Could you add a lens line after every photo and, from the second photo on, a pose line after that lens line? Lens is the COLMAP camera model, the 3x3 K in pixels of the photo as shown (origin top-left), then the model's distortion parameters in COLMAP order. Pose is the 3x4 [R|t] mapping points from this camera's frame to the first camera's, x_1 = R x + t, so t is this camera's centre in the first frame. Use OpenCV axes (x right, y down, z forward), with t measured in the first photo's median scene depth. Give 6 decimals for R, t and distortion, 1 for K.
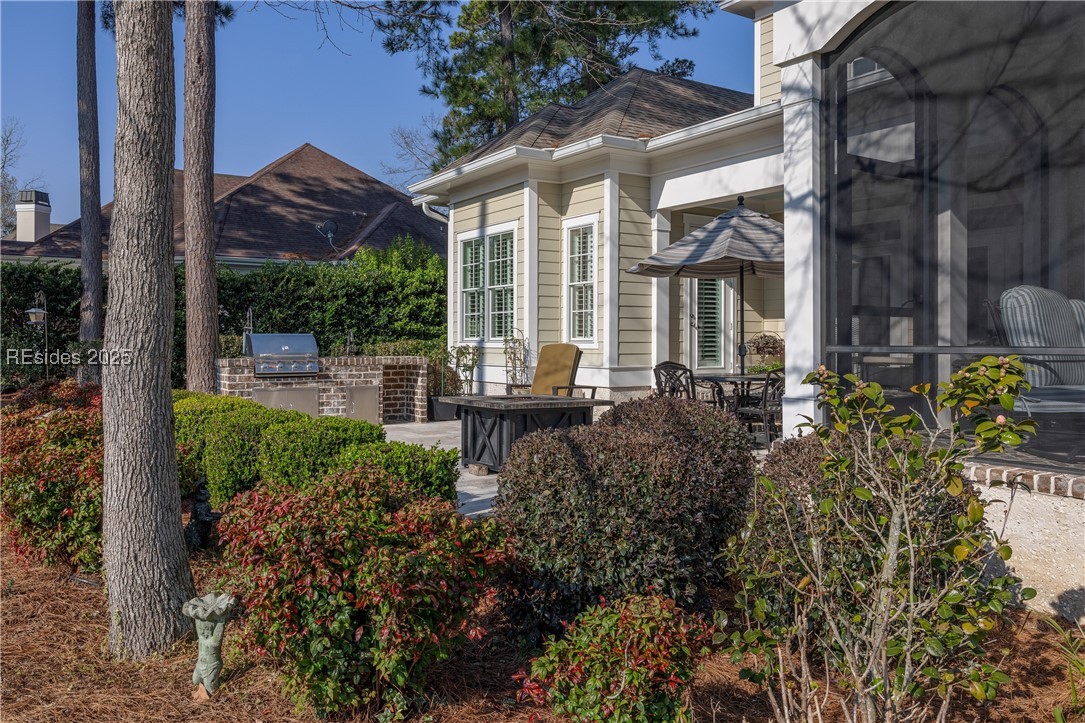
lens RADIAL K [[862.6, 0, 567.4], [0, 862.6, 337.8], [0, 0, 1]] dist [-0.000541, 0.026617]
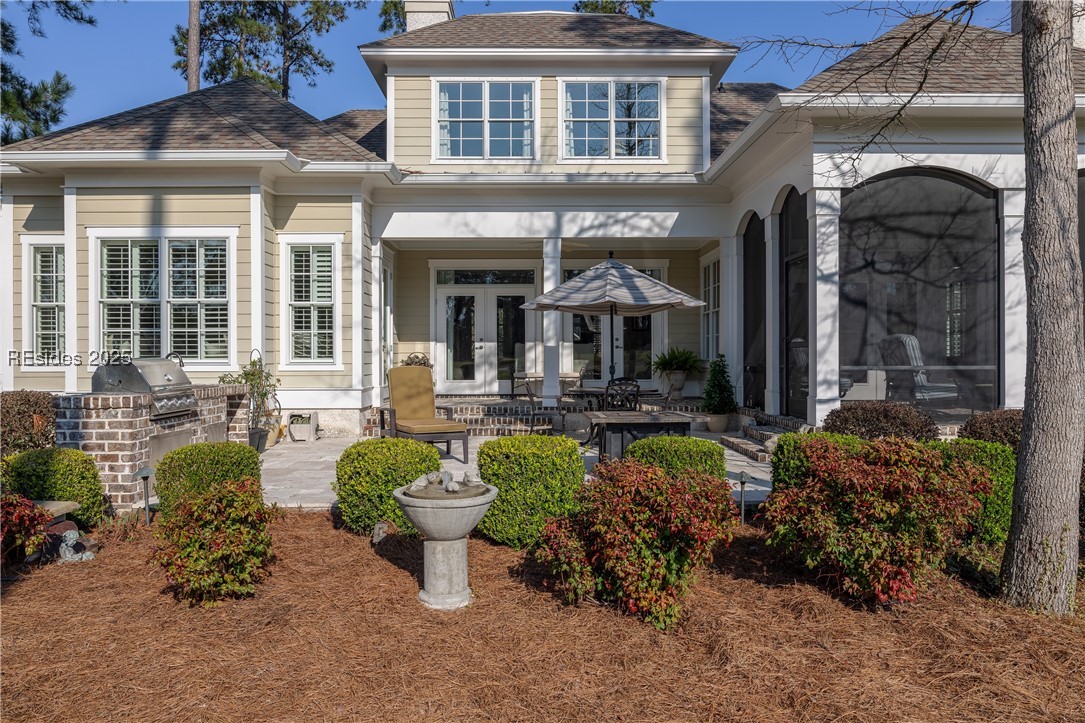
lens RADIAL K [[793.5, 0, 539.8], [0, 793.5, 363.6], [0, 0, 1]] dist [-0.008110, 0.010137]
pose [[0.556707, -0.004315, 0.830698, -0.631618], [-0.003942, 0.999962, 0.007836, -0.003496], [-0.830700, -0.007637, 0.556668, 0.315694]]
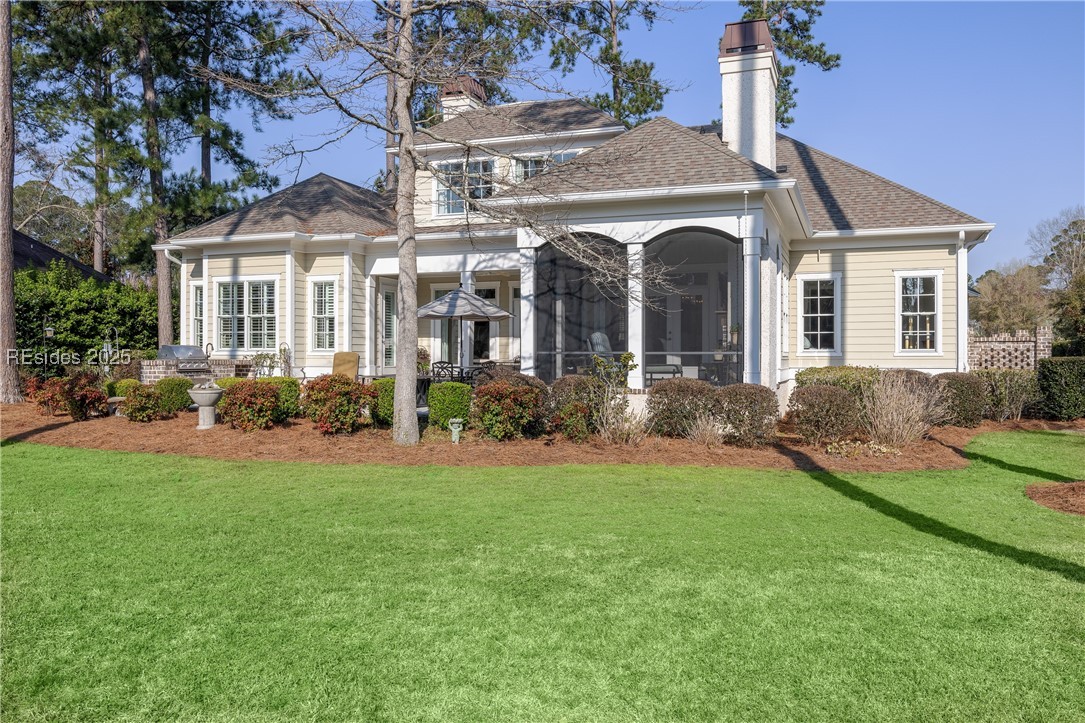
lens RADIAL K [[862.6, 0, 545.6], [0, 862.6, 358.8], [0, 0, 1]] dist [-0.000541, 0.026617]
pose [[0.818159, 0.004003, 0.574978, -0.636365], [-0.006451, 0.999977, 0.002218, 0.014424], [-0.574956, -0.005523, 0.818166, -0.648361]]
